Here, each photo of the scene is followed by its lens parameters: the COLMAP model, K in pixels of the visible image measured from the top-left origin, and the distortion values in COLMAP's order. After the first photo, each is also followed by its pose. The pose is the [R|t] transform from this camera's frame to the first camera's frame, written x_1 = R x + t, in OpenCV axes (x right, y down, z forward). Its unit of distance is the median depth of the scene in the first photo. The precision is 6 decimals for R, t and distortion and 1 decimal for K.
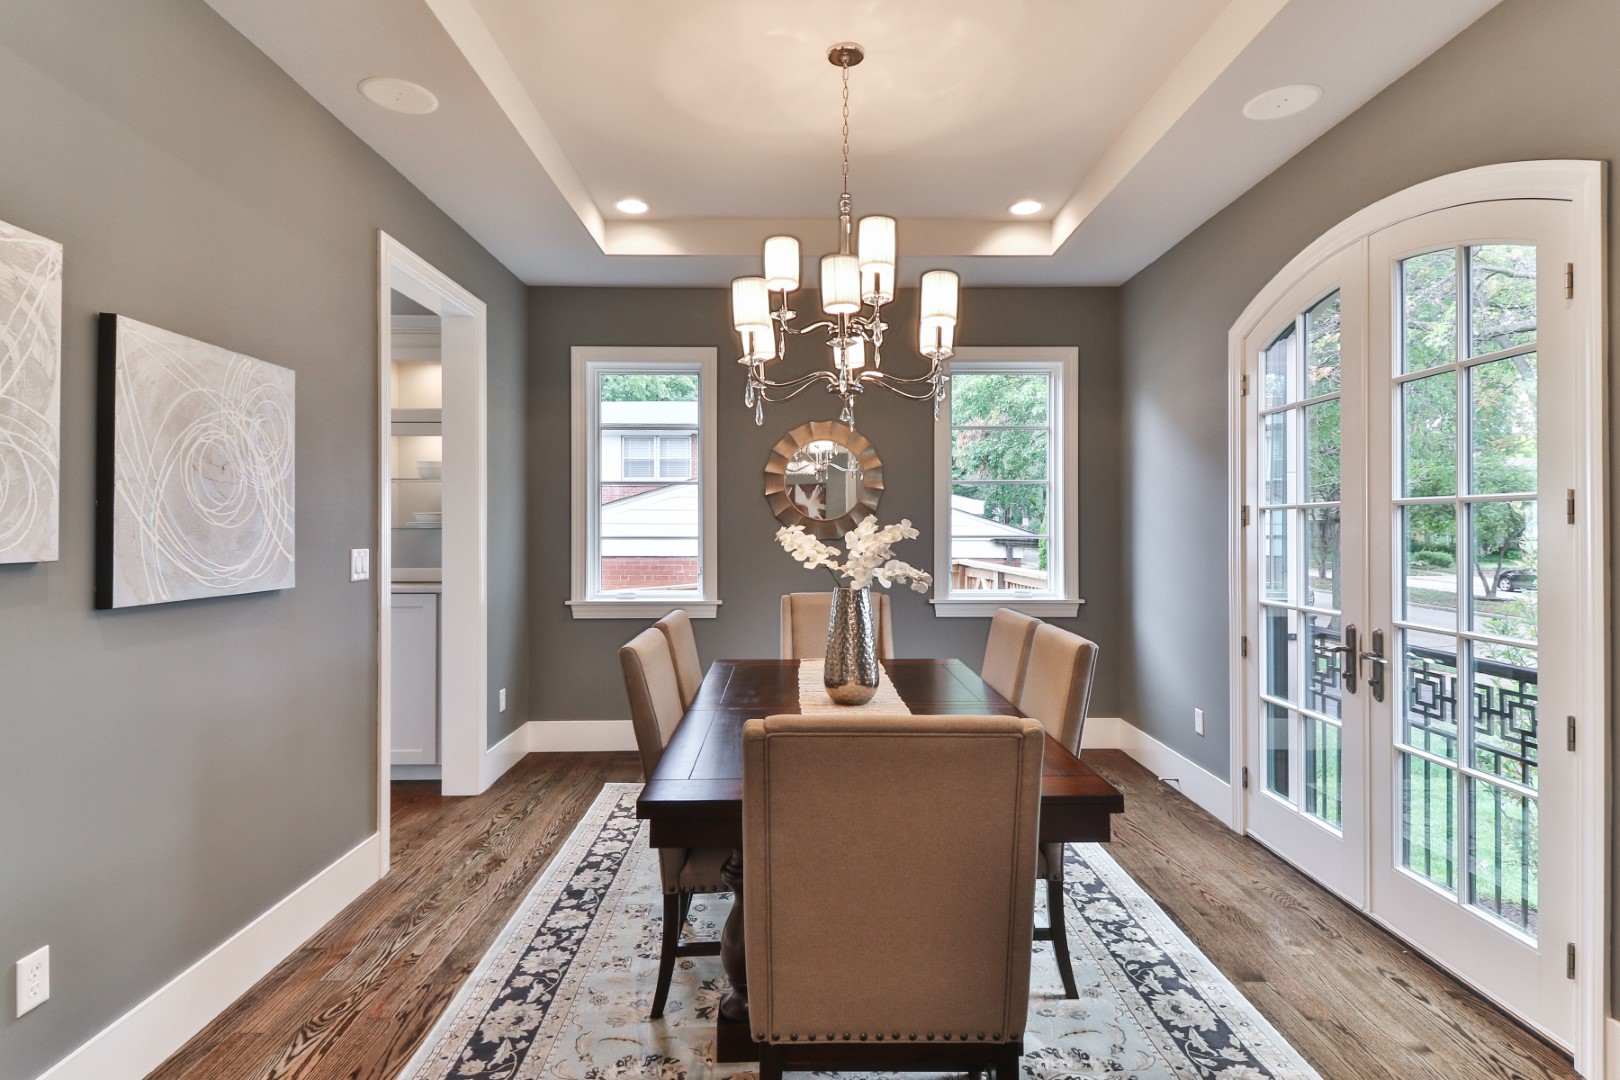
lens RADIAL K [[844.1, 0, 818.0], [0, 844.1, 531.7], [0, 0, 1]] dist [0.017172, -0.009267]
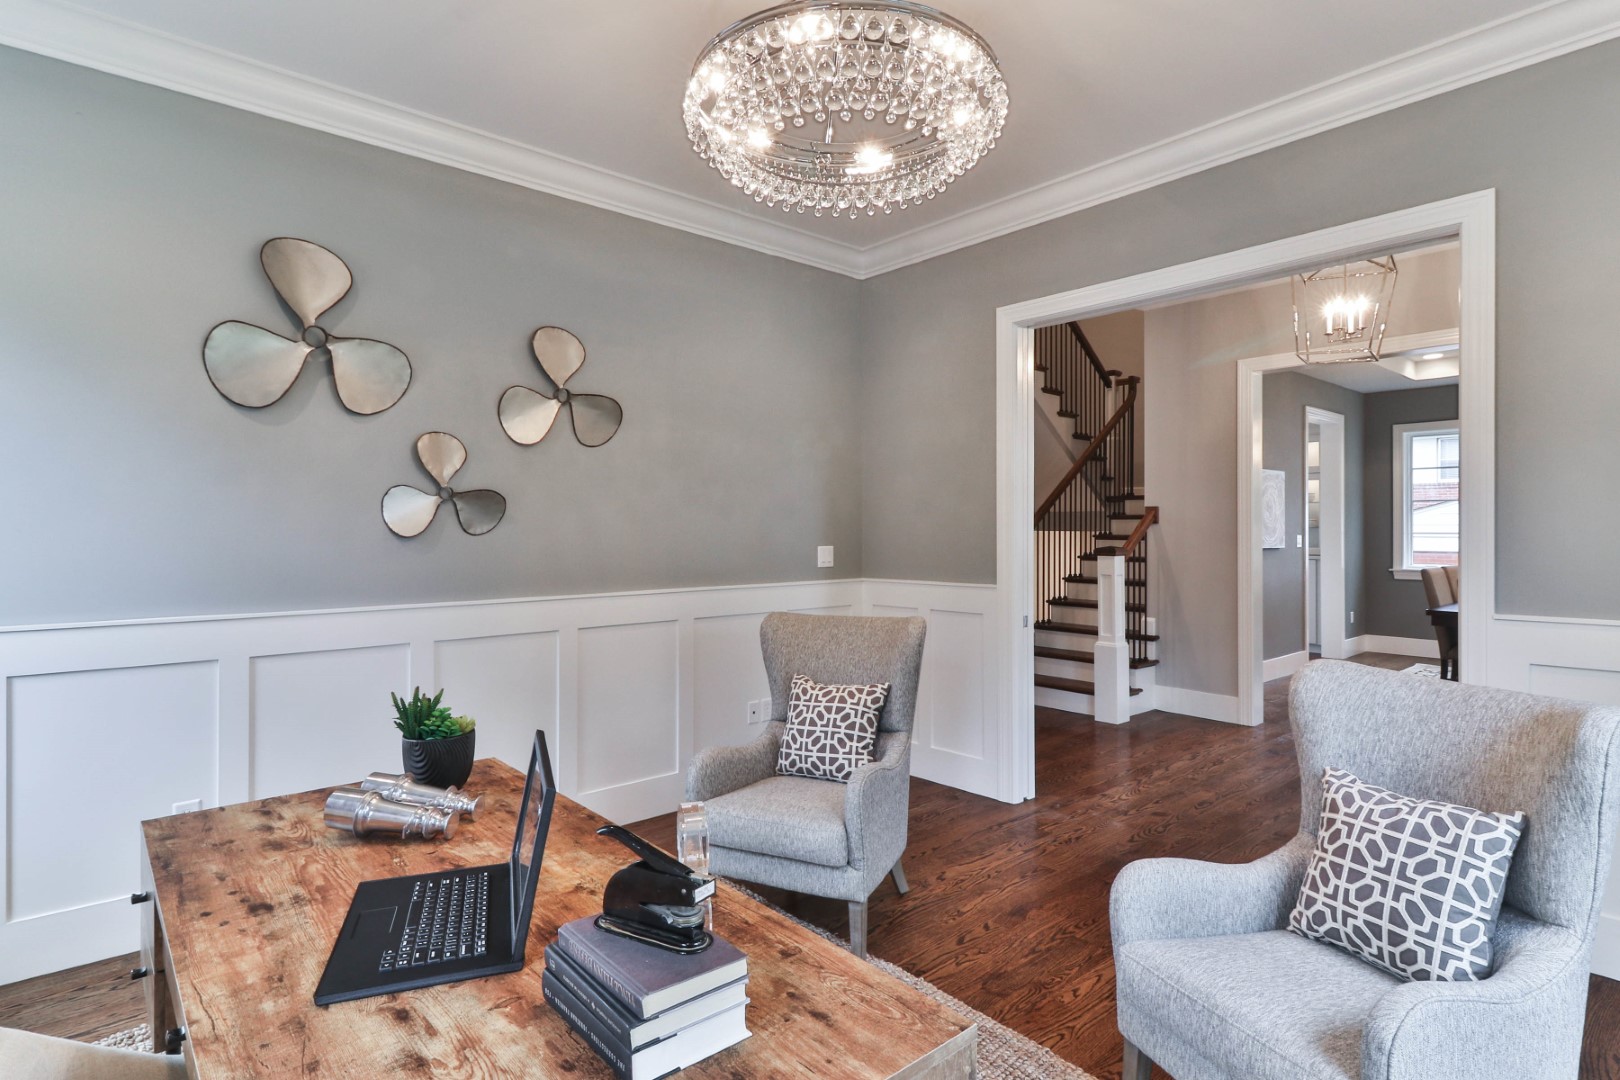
lens RADIAL K [[844.1, 0, 823.4], [0, 844.1, 529.3], [0, 0, 1]] dist [0.017172, -0.009267]
pose [[0.652571, -0.005533, -0.757707, 0.303043], [0.006570, 0.999977, -0.001644, -0.001189], [0.757699, -0.003905, 0.652593, -1.169444]]
